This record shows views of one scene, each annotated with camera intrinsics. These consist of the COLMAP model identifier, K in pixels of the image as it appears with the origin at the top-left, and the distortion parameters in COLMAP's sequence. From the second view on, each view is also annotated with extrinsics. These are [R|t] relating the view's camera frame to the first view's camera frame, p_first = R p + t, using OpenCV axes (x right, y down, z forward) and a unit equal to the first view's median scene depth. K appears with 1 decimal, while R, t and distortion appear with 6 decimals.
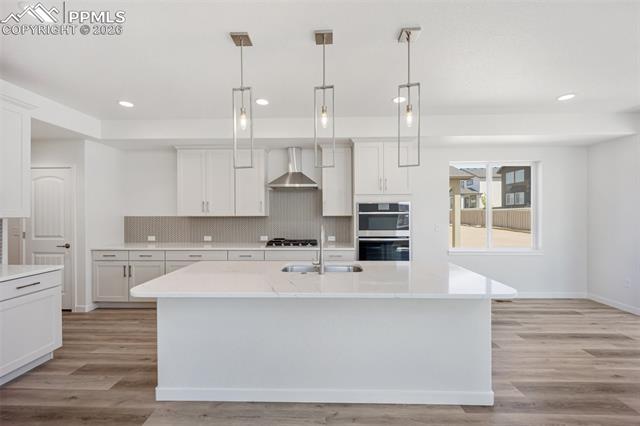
lens RADIAL K [[260.0, 0, 317.2], [0, 260.0, 212.7], [0, 0, 1]] dist [-0.006376, 0.000756]
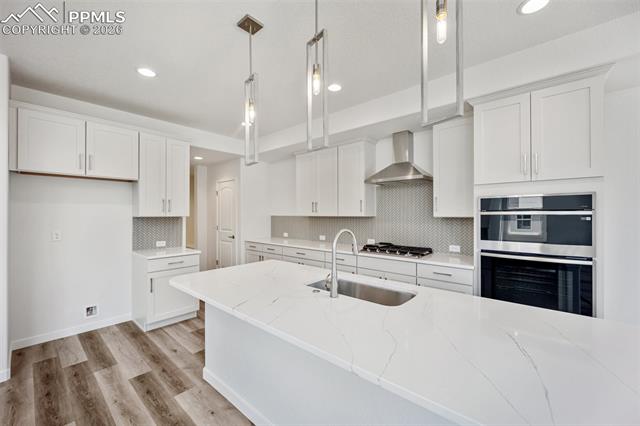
lens RADIAL K [[260.0, 0, 315.9], [0, 260.0, 211.9], [0, 0, 1]] dist [-0.006376, 0.000756]
pose [[0.763527, -0.001991, -0.645772, 0.259571], [0.000018, 0.999995, -0.003062, 0.000445], [0.645776, 0.002326, 0.763524, 0.239085]]
